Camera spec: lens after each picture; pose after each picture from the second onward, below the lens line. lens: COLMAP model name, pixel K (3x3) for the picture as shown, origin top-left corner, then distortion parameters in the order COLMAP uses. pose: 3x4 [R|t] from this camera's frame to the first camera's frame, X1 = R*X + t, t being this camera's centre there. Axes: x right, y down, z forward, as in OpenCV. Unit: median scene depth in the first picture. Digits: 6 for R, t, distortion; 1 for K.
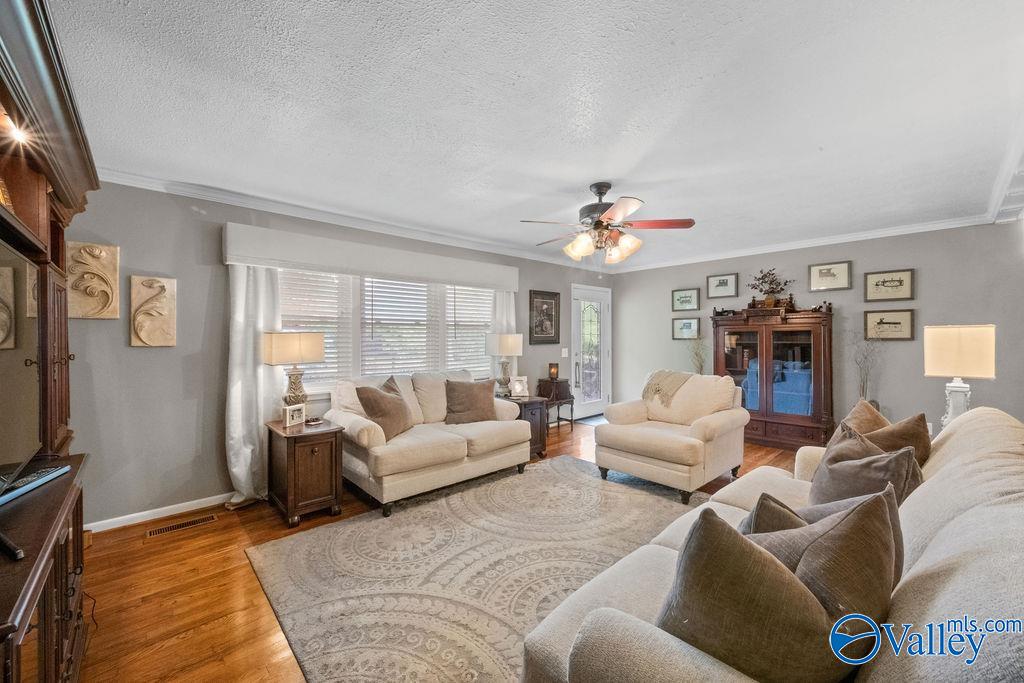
lens RADIAL K [[402.1, 0, 511.5], [0, 402.1, 339.1], [0, 0, 1]] dist [0.002036, 0.000050]
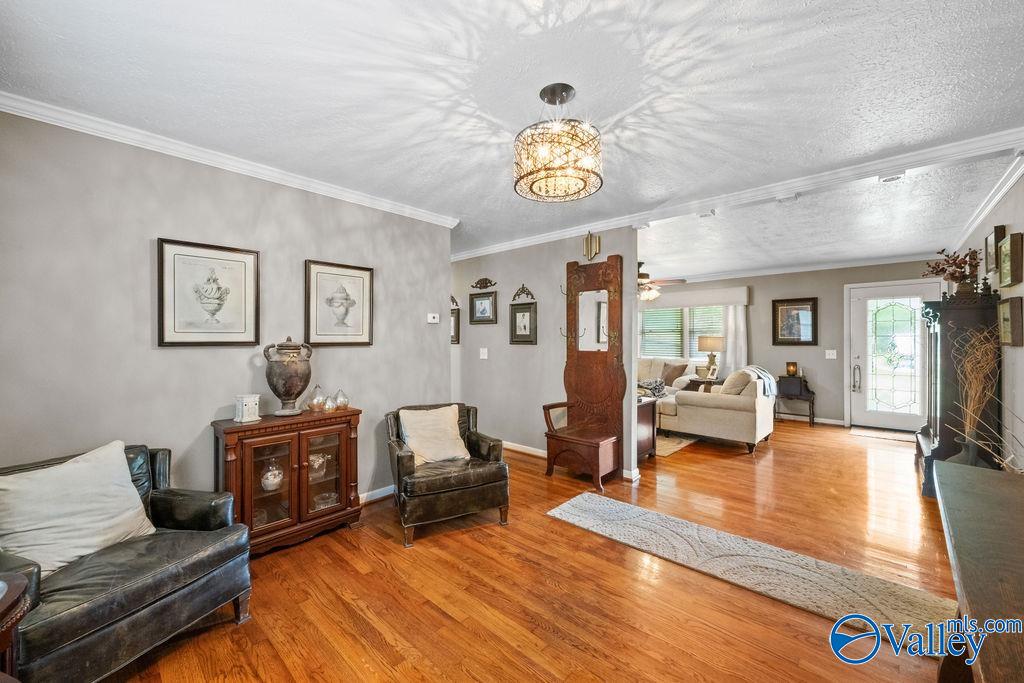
lens RADIAL K [[402.1, 0, 511.2], [0, 402.1, 343.5], [0, 0, 1]] dist [0.002036, 0.000050]
pose [[0.086589, -0.001859, -0.996242, 0.833224], [-0.003043, 0.999993, -0.002130, 0.009256], [0.996239, 0.003216, 0.086583, 0.082249]]
